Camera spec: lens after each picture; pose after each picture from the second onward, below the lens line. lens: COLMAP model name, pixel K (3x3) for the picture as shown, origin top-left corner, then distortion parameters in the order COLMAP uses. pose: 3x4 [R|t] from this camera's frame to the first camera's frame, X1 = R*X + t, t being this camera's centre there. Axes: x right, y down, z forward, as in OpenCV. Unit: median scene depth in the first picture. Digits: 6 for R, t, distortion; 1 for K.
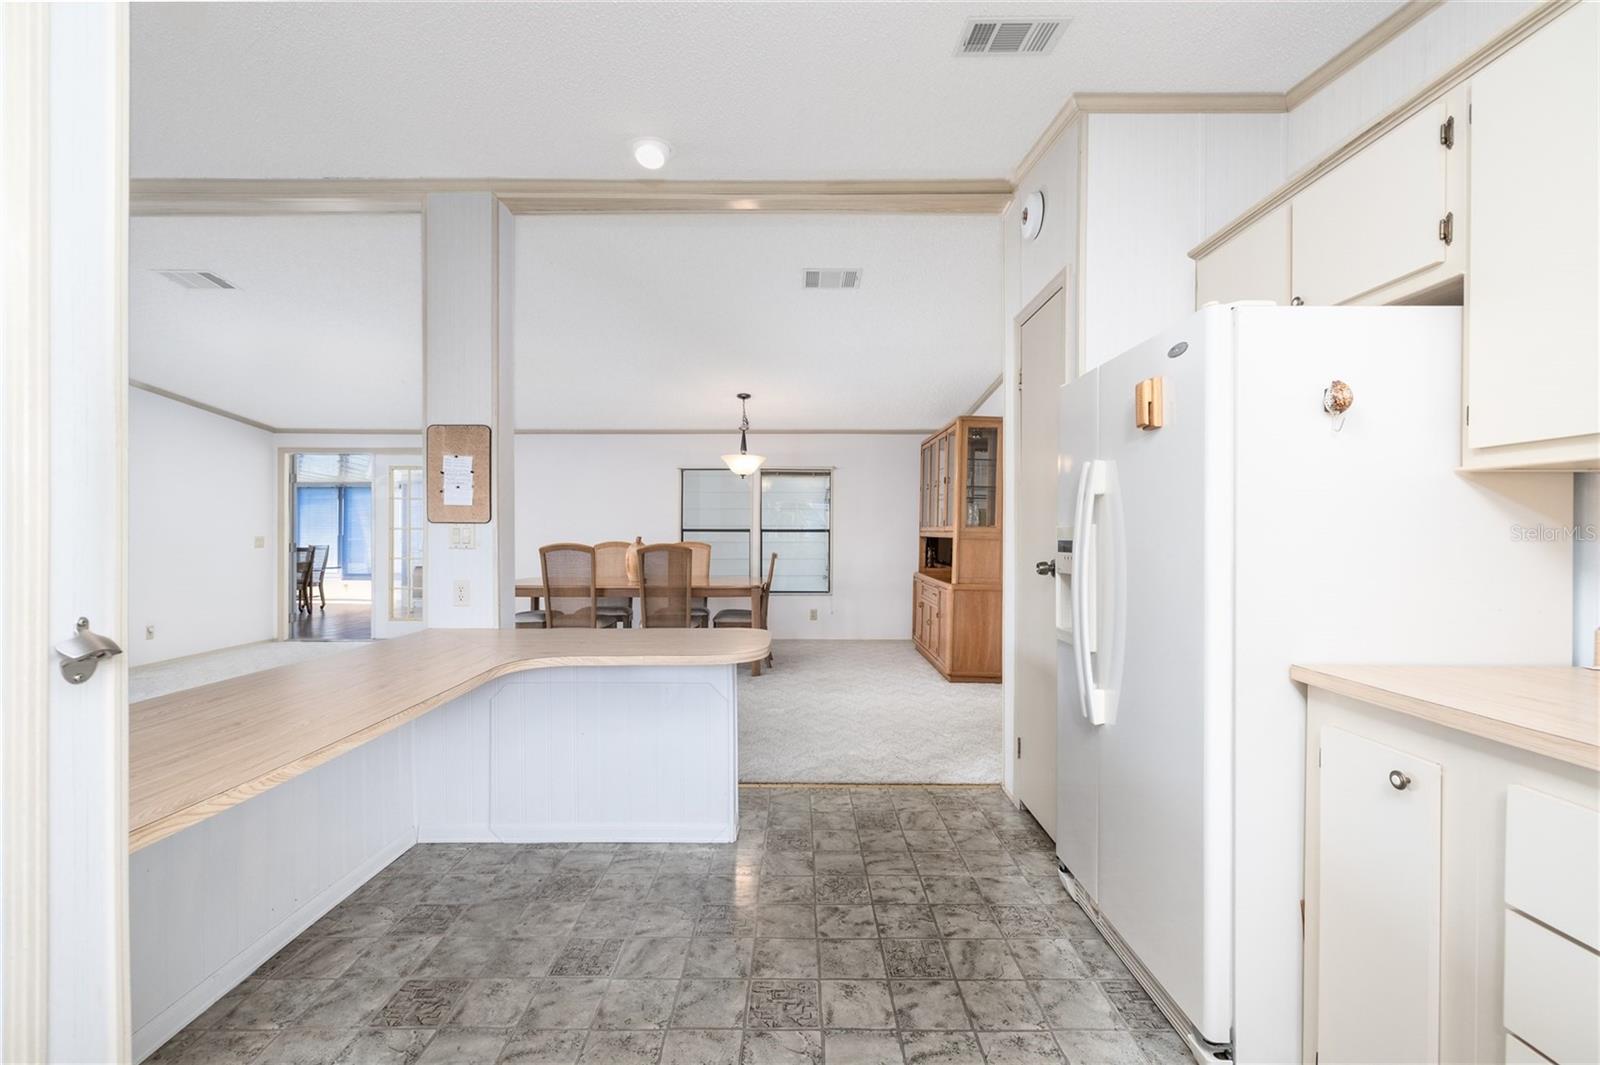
lens RADIAL K [[671.7, 0, 798.0], [0, 671.7, 532.9], [0, 0, 1]] dist [-0.014300, -0.000018]
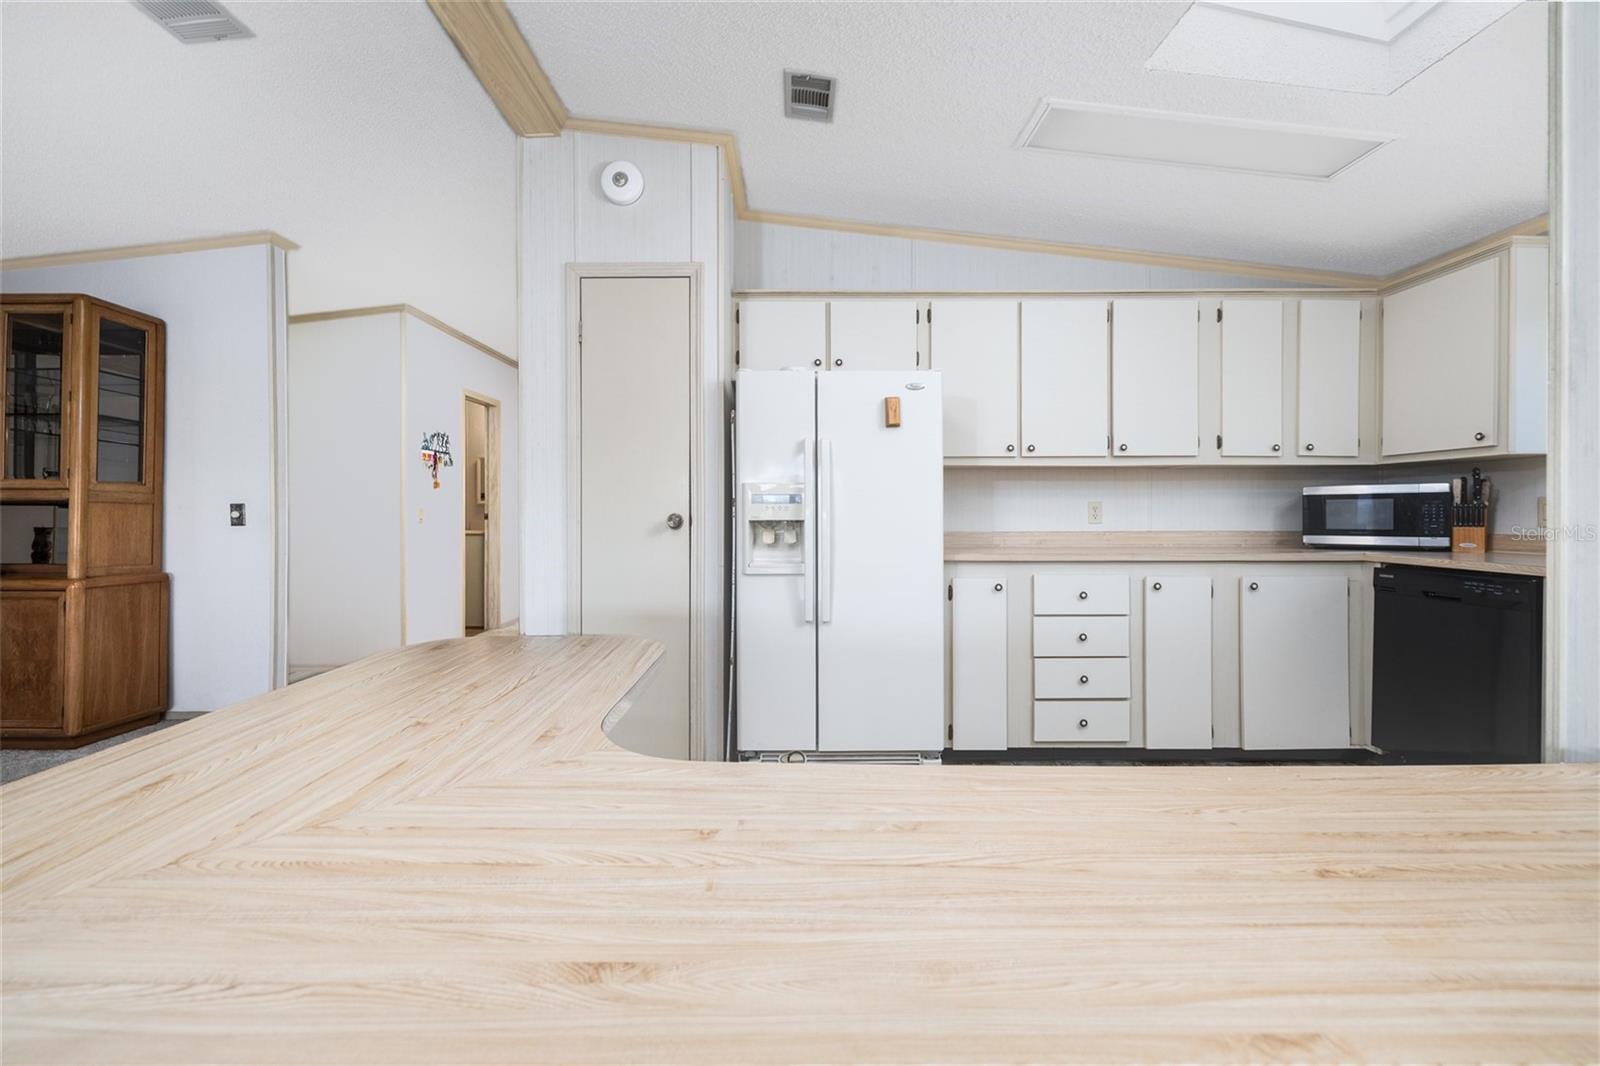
lens RADIAL K [[671.7, 0, 800.0], [0, 671.7, 530.5], [0, 0, 1]] dist [-0.014300, -0.000018]
pose [[-0.022922, -0.018413, 0.999568, -1.206702], [-0.002379, 0.999829, 0.018363, 0.074450], [-0.999734, -0.001957, -0.022962, 1.302293]]
